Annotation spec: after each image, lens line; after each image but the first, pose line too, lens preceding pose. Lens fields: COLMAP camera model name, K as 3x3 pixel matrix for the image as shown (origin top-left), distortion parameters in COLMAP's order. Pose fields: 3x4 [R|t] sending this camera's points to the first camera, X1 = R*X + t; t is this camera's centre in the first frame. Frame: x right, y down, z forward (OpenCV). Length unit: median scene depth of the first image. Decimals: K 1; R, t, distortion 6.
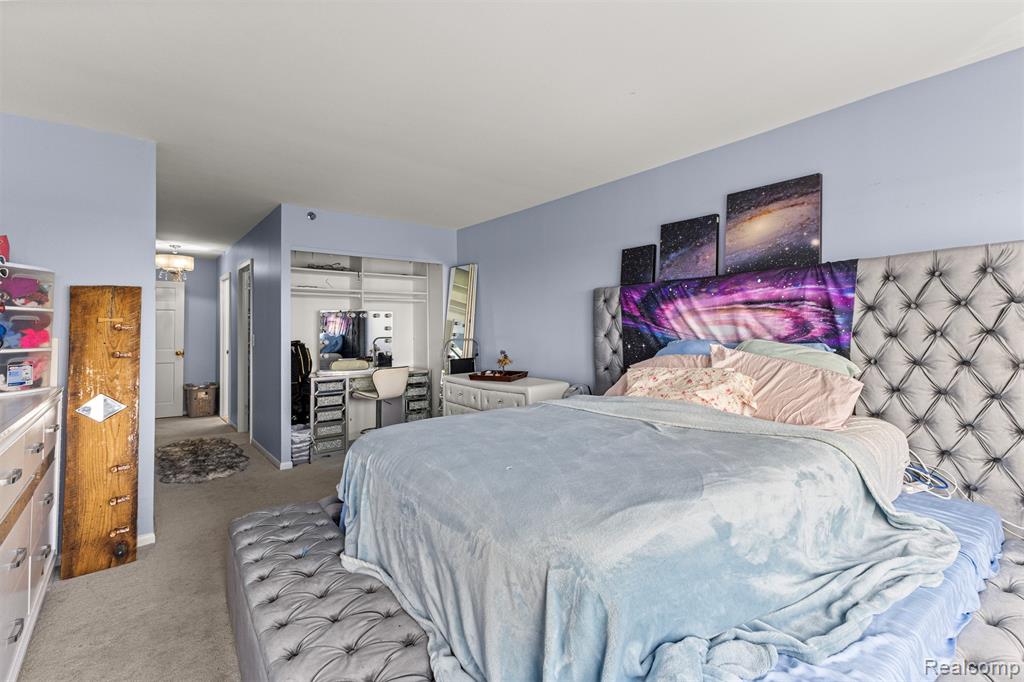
lens RADIAL K [[436.2, 0, 509.0], [0, 436.2, 331.3], [0, 0, 1]] dist [0.002447, -0.000432]
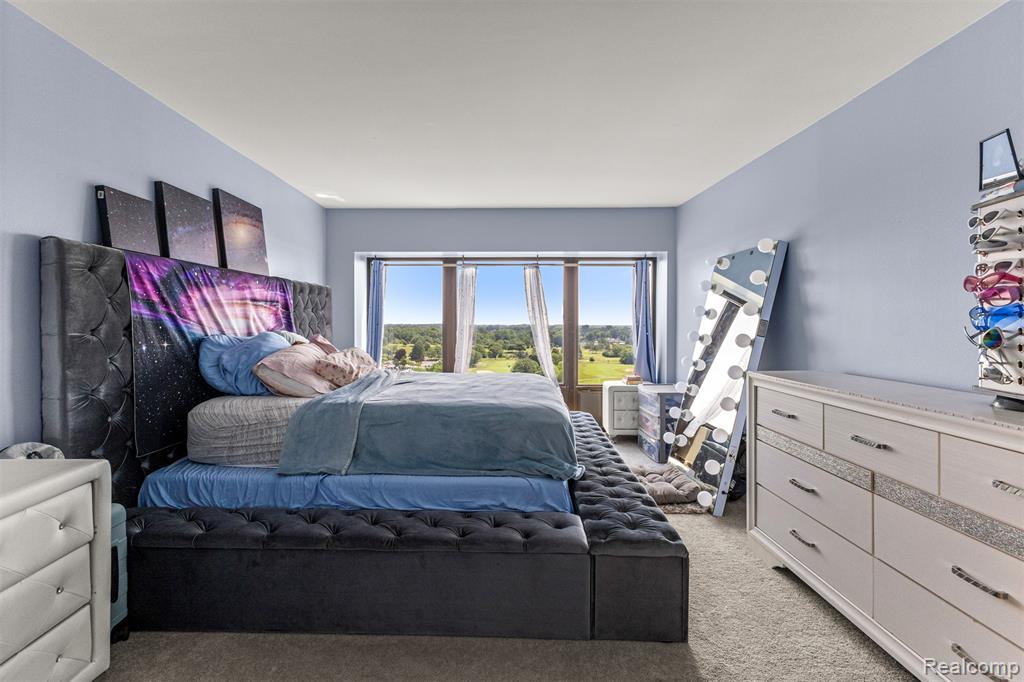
lens RADIAL K [[436.2, 0, 509.0], [0, 436.2, 331.3], [0, 0, 1]] dist [0.002447, -0.000432]
pose [[-0.776254, -0.010969, 0.630325, -0.423539], [-0.001559, 0.999879, 0.015481, -0.000529], [-0.630418, 0.011035, -0.776177, 0.881084]]
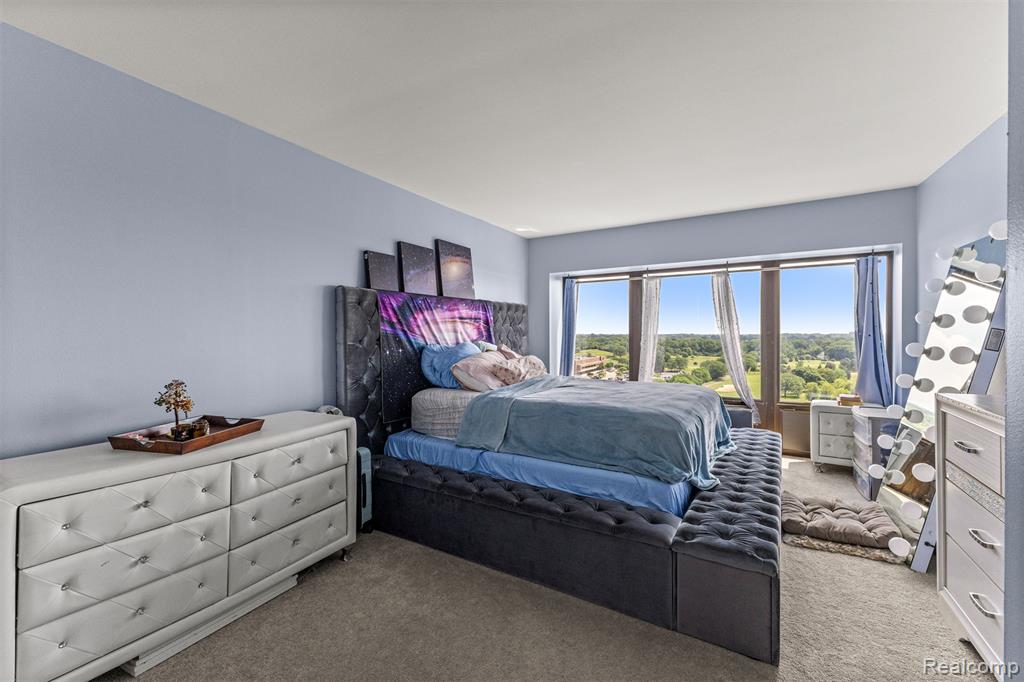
lens RADIAL K [[433.8, 0, 515.7], [0, 433.8, 341.1], [0, 0, 1]] dist [0.000322, 0.000183]
pose [[-0.357617, -0.011843, 0.933793, -0.574879], [0.003968, 0.999891, 0.014201, -0.002926], [-0.933860, 0.008784, -0.357531, 0.819698]]
